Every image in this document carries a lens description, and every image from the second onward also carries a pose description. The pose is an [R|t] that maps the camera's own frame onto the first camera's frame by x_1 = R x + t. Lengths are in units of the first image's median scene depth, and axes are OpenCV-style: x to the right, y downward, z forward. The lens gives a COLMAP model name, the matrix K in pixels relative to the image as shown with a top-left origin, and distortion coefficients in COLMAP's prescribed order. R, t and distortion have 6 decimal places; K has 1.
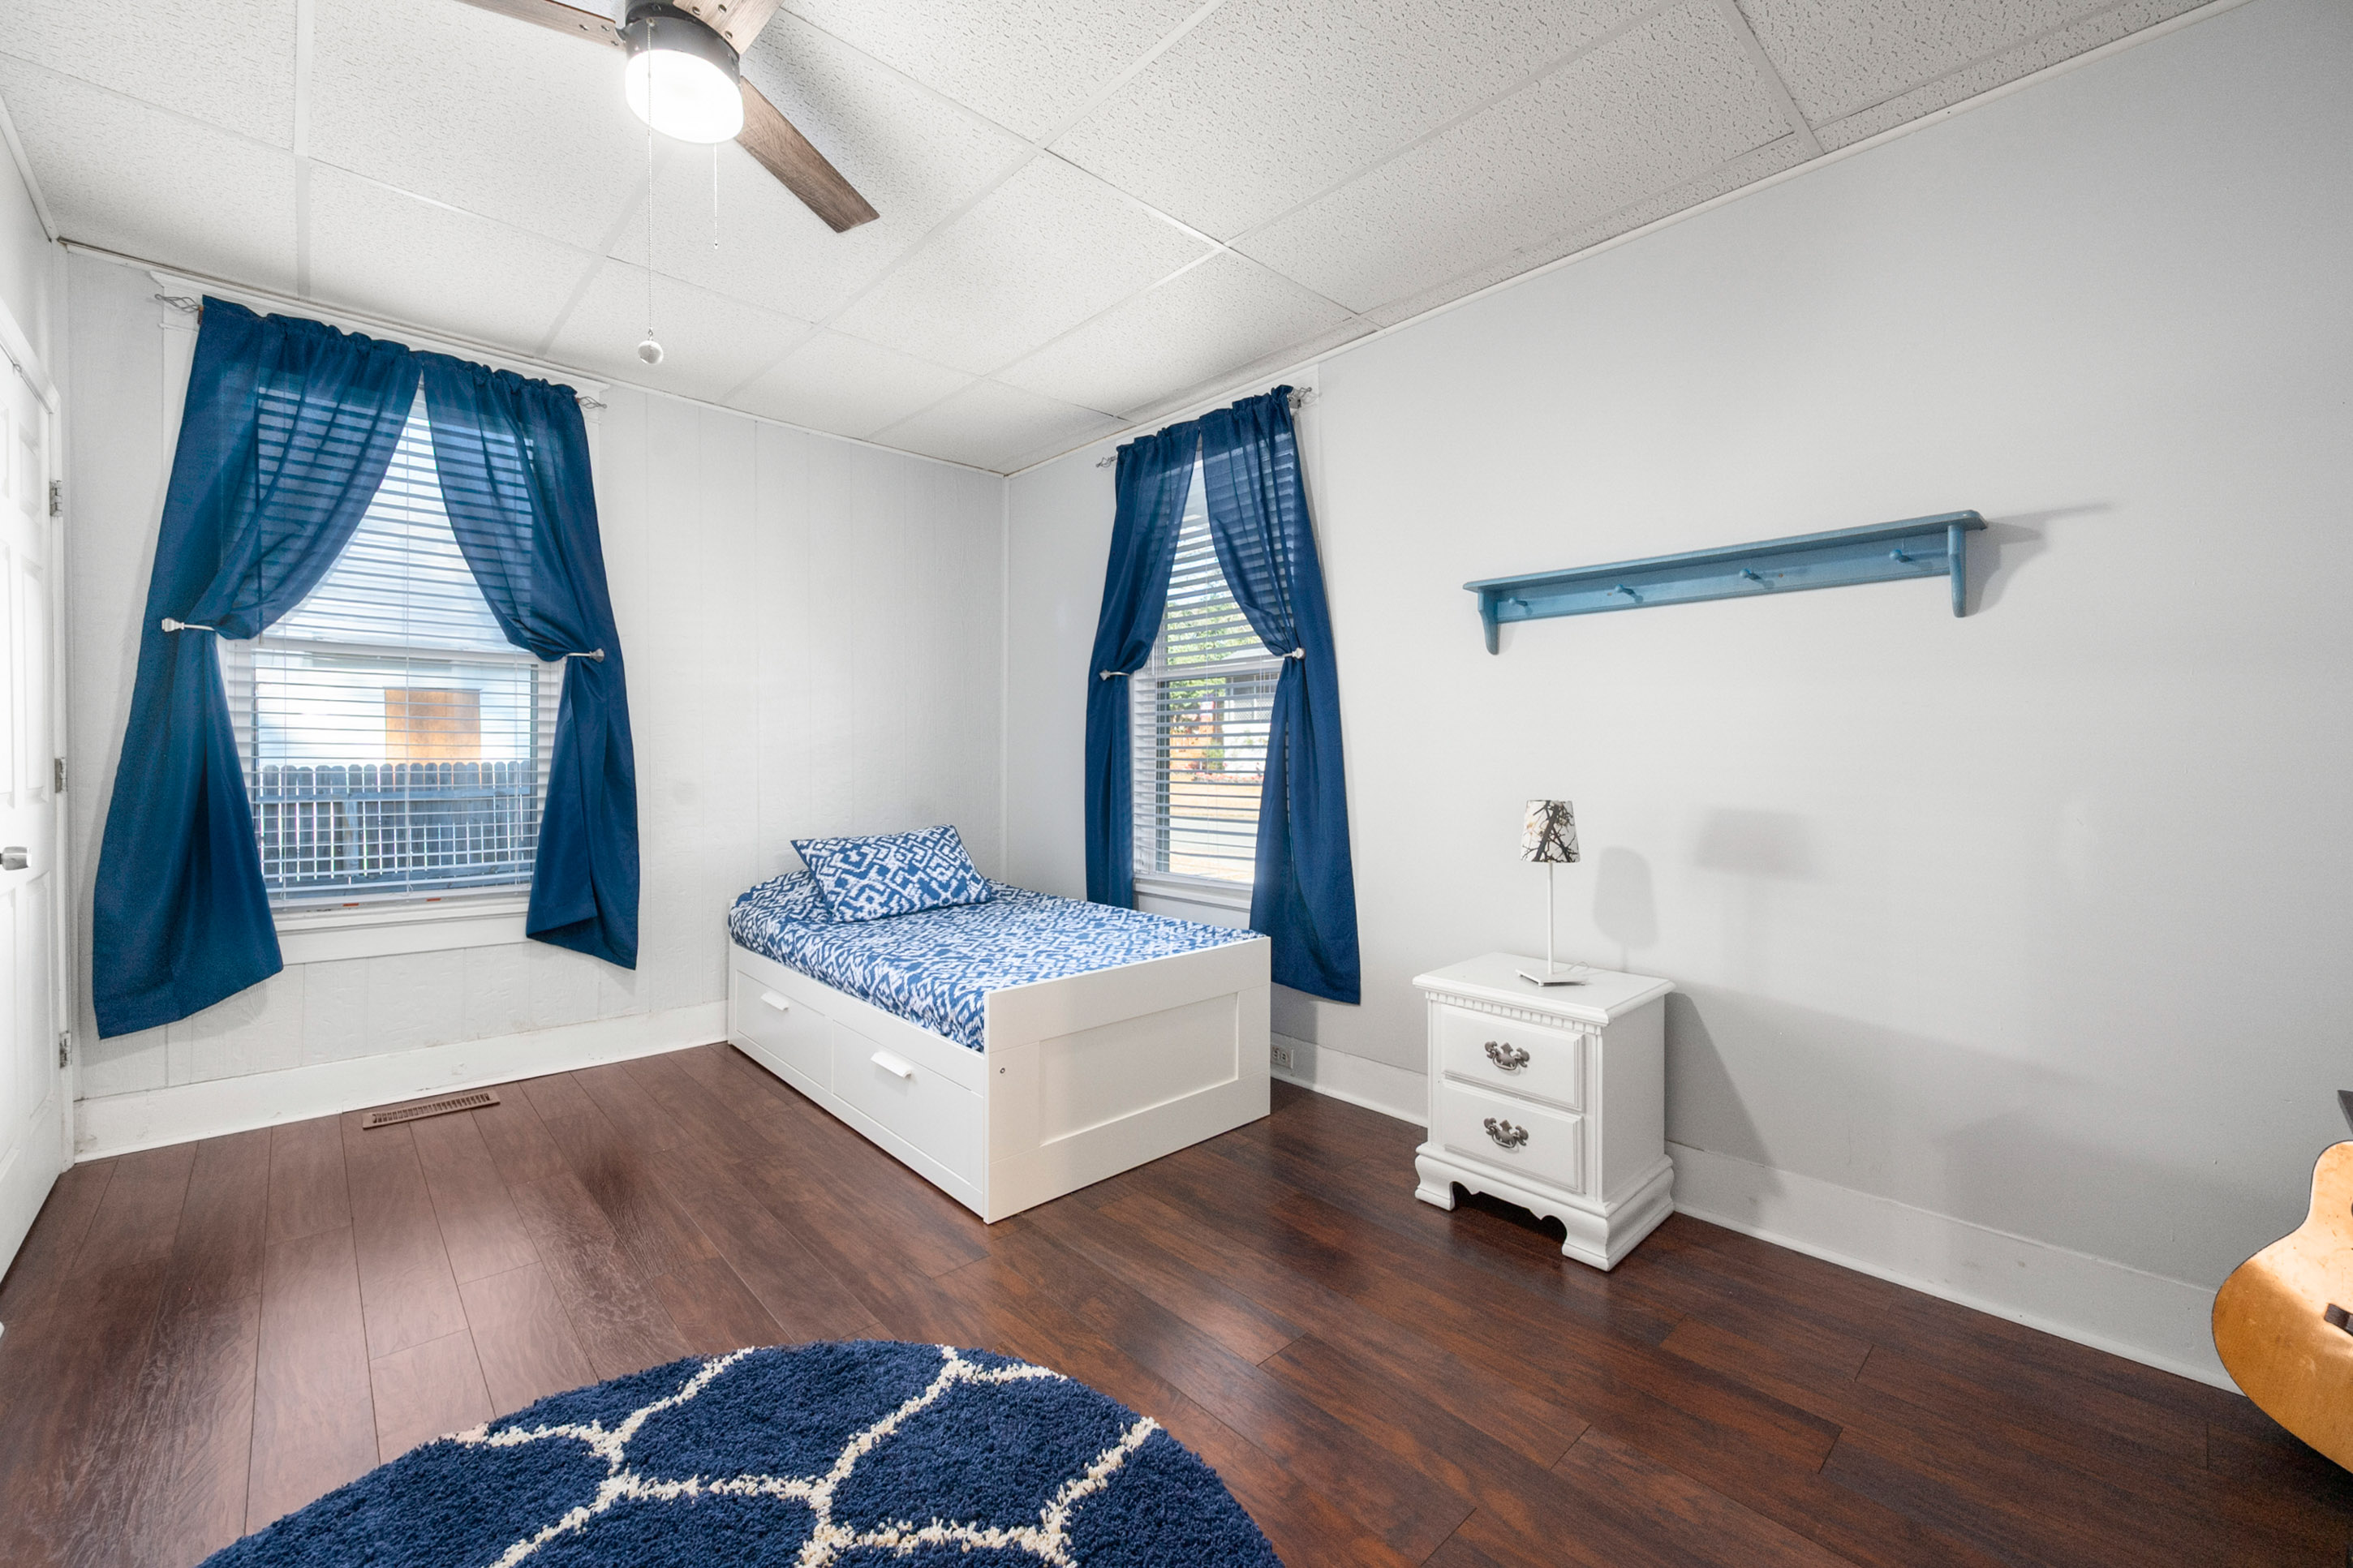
lens RADIAL K [[923.1, 0, 1182.8], [0, 923.1, 769.0], [0, 0, 1]] dist [-0.000286, -0.000024]
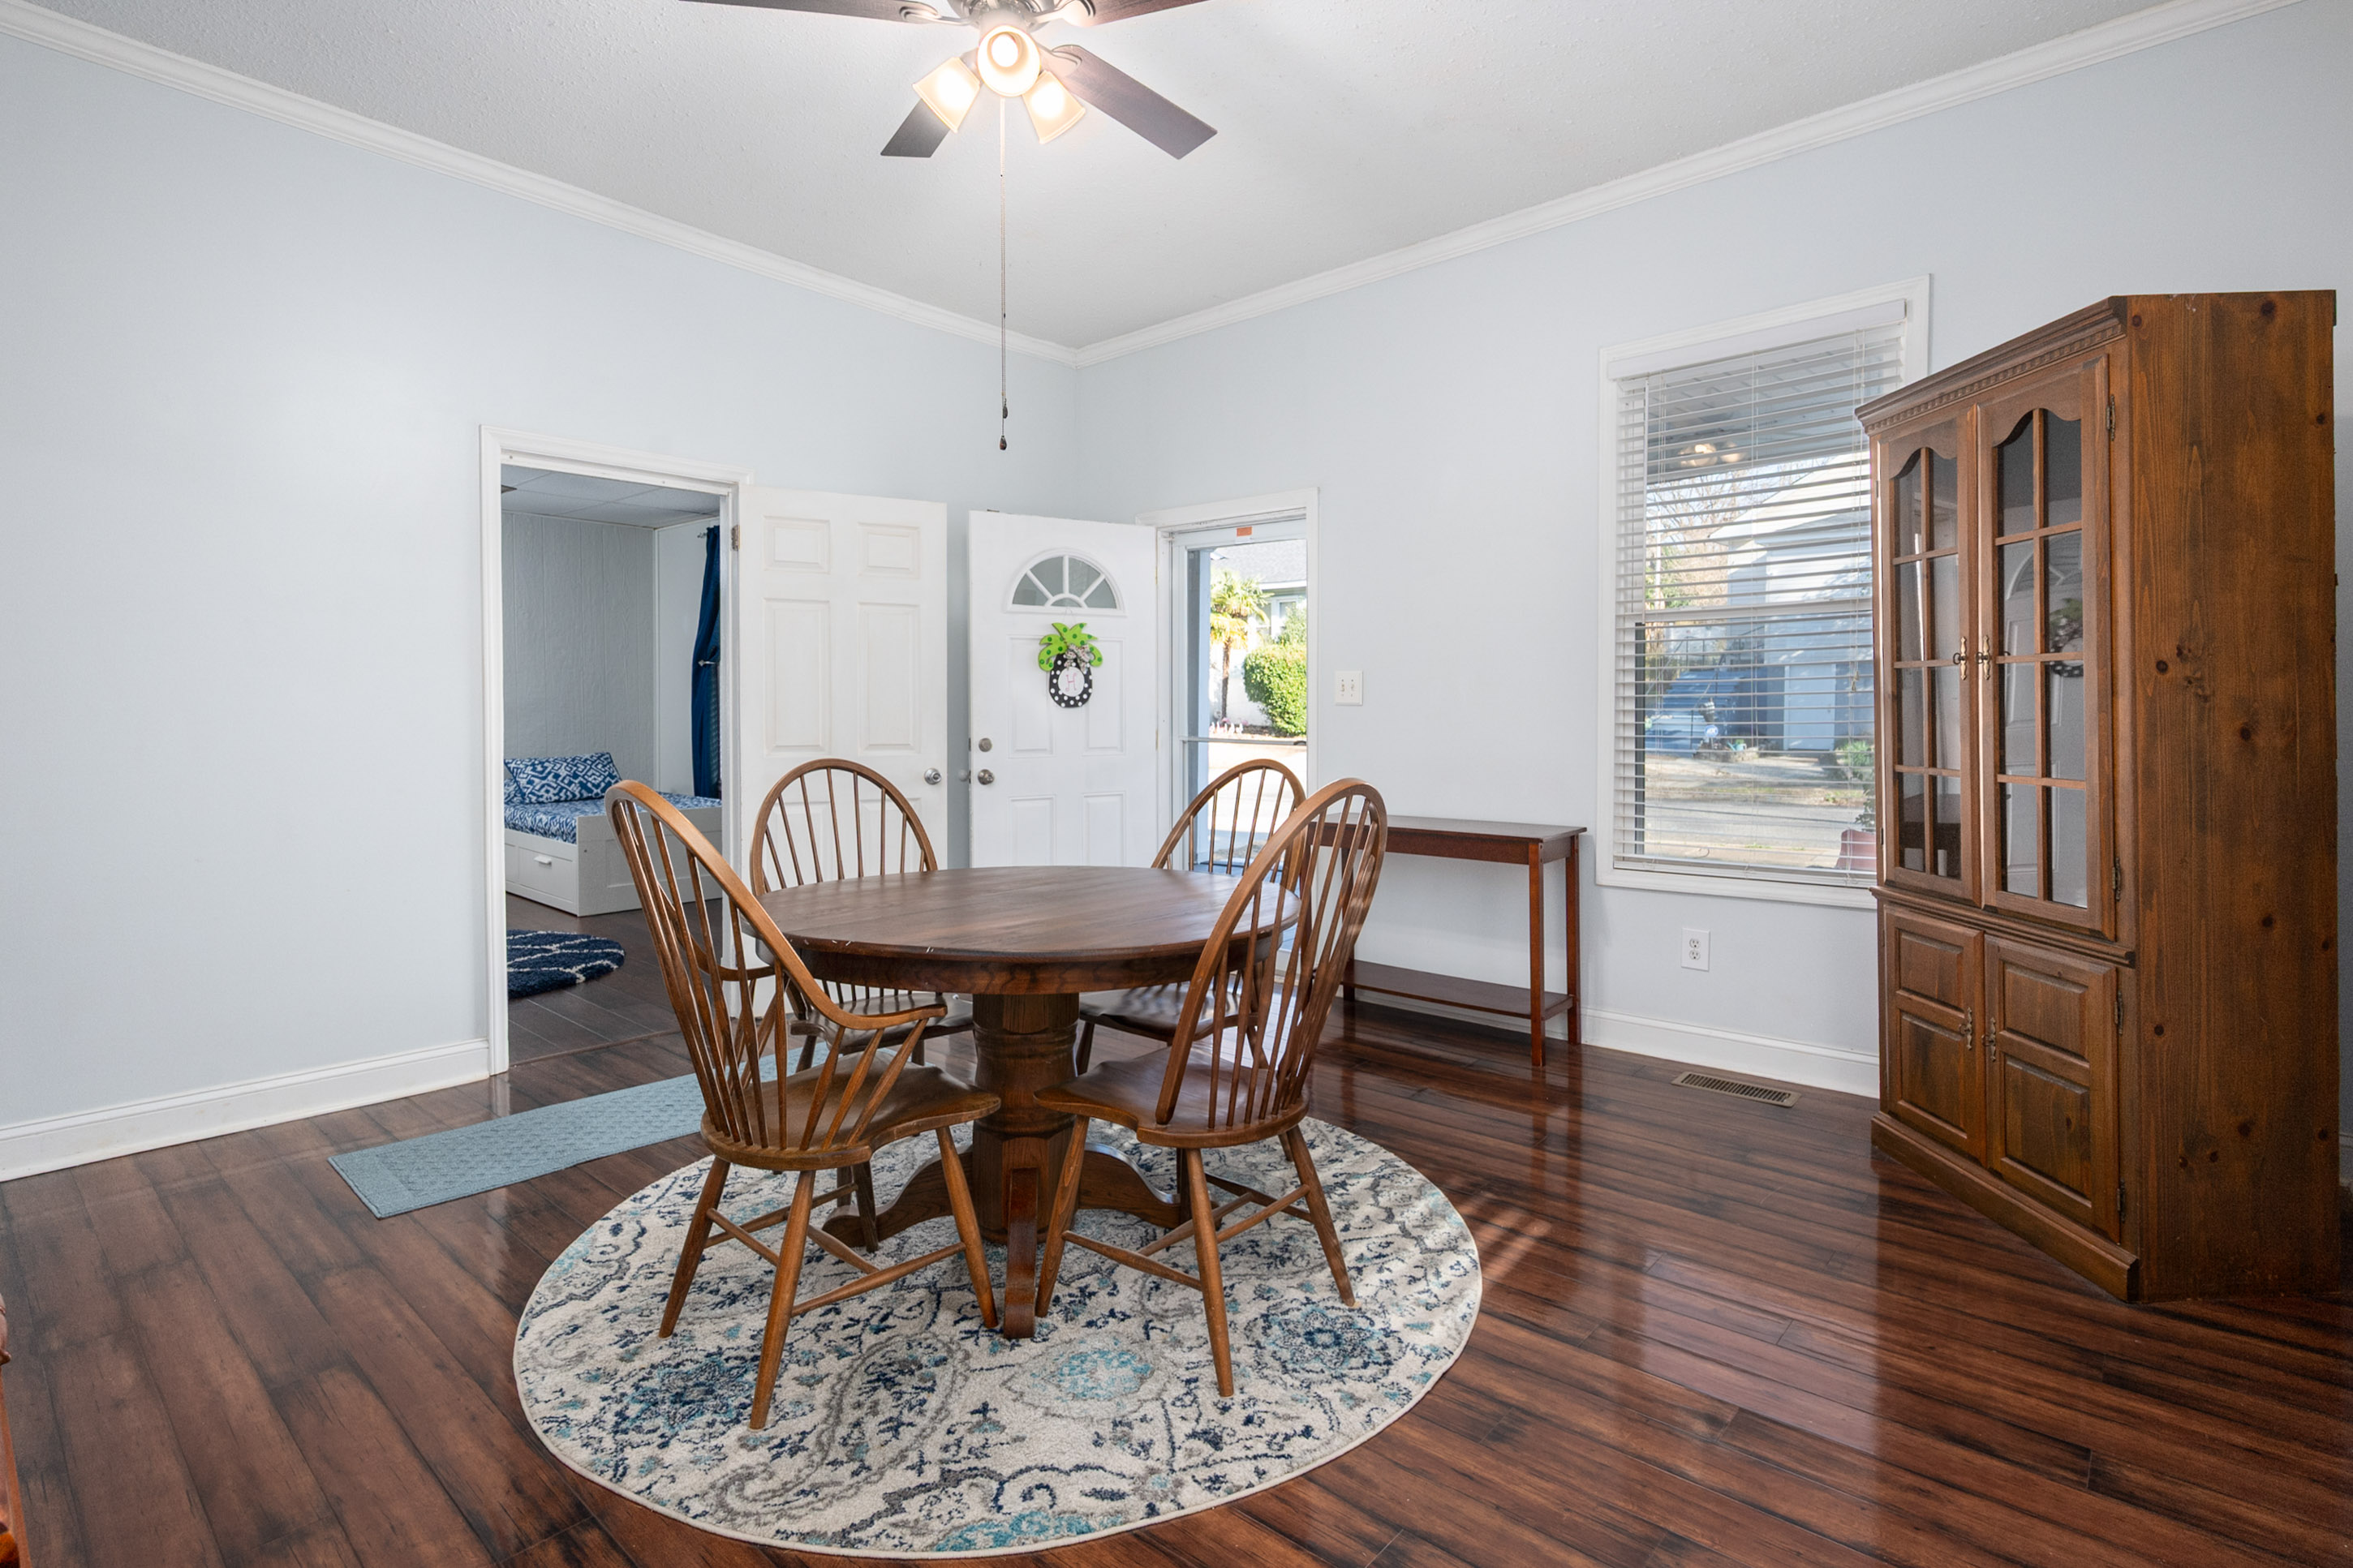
lens RADIAL K [[1138.9, 0, 1189.3], [0, 1138.9, 730.2], [0, 0, 1]] dist [0.000574, 0.000137]
pose [[0.996857, -0.004260, 0.079108, 0.707219], [0.003567, 0.999954, 0.008906, 0.006651], [-0.079143, -0.008596, 0.996826, -1.264800]]
